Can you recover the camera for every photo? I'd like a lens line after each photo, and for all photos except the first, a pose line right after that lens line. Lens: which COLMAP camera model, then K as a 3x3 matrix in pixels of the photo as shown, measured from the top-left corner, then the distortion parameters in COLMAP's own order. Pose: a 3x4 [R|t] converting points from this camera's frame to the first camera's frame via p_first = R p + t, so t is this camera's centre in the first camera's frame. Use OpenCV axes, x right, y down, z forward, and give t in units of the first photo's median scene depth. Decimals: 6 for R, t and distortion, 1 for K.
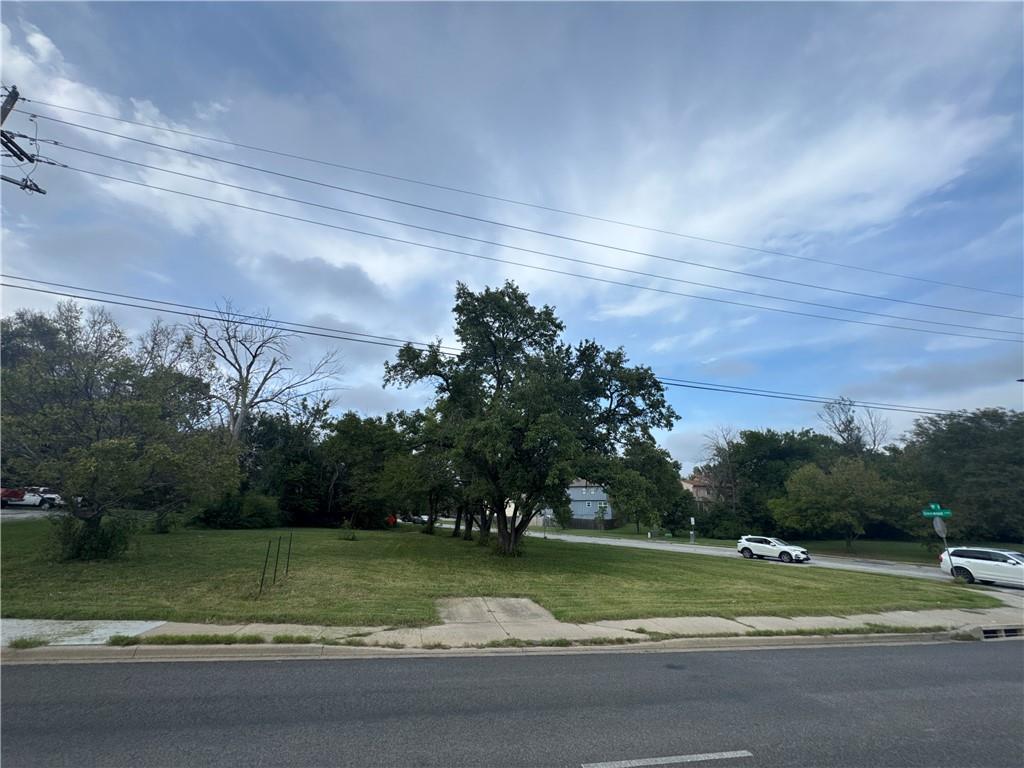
lens RADIAL K [[413.9, 0, 512.0], [0, 413.9, 384.0], [0, 0, 1]] dist [0.000617, -0.000060]
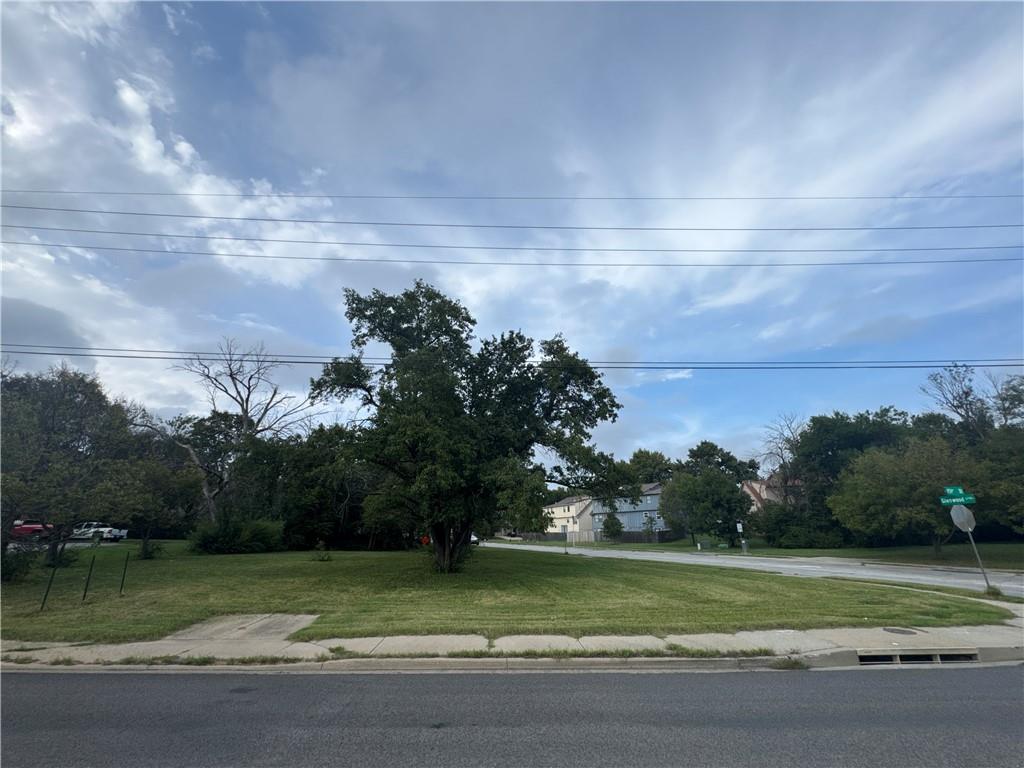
lens RADIAL K [[430.9, 0, 512.0], [0, 430.9, 384.0], [0, 0, 1]] dist [-0.000610, 0.000005]
pose [[0.975821, -0.107386, -0.190374, 0.292995], [0.101889, 0.994052, -0.038463, 0.038135], [0.193372, 0.018136, 0.980958, 0.058662]]
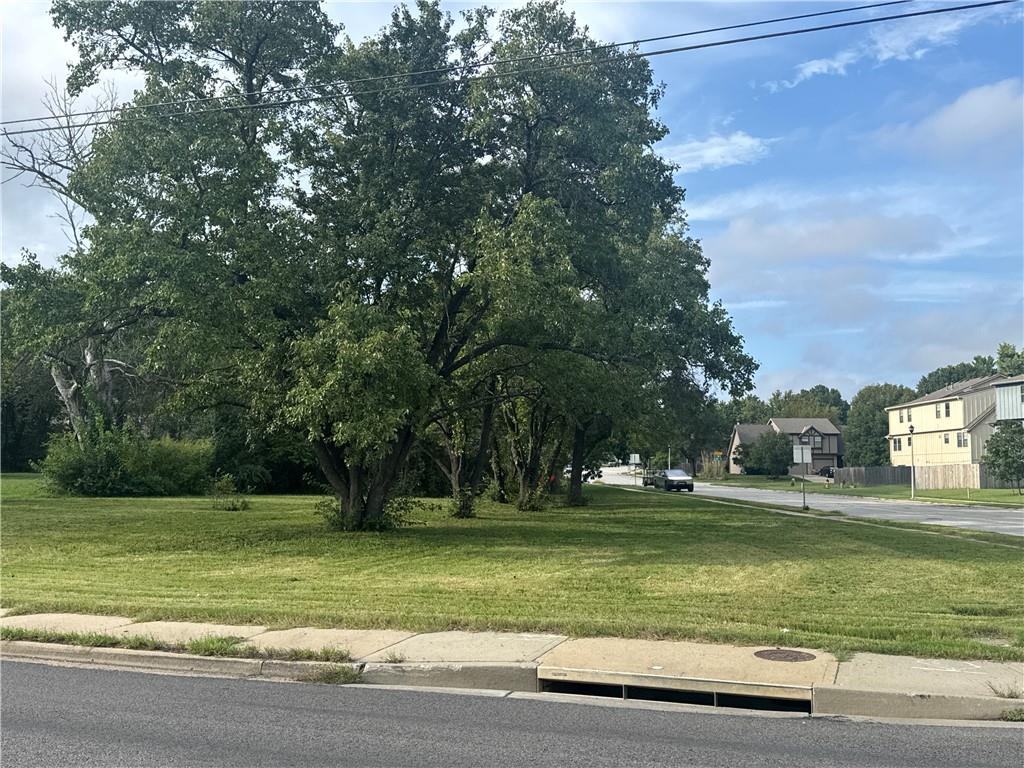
lens RADIAL K [[1040.1, 0, 512.0], [0, 1040.1, 384.0], [0, 0, 1]] dist [0.003727, -0.000868]
pose [[0.844354, -0.079188, -0.529901, 0.622956], [0.190455, 0.968783, 0.158701, 0.086336], [0.500792, -0.234922, 0.833078, 0.131132]]
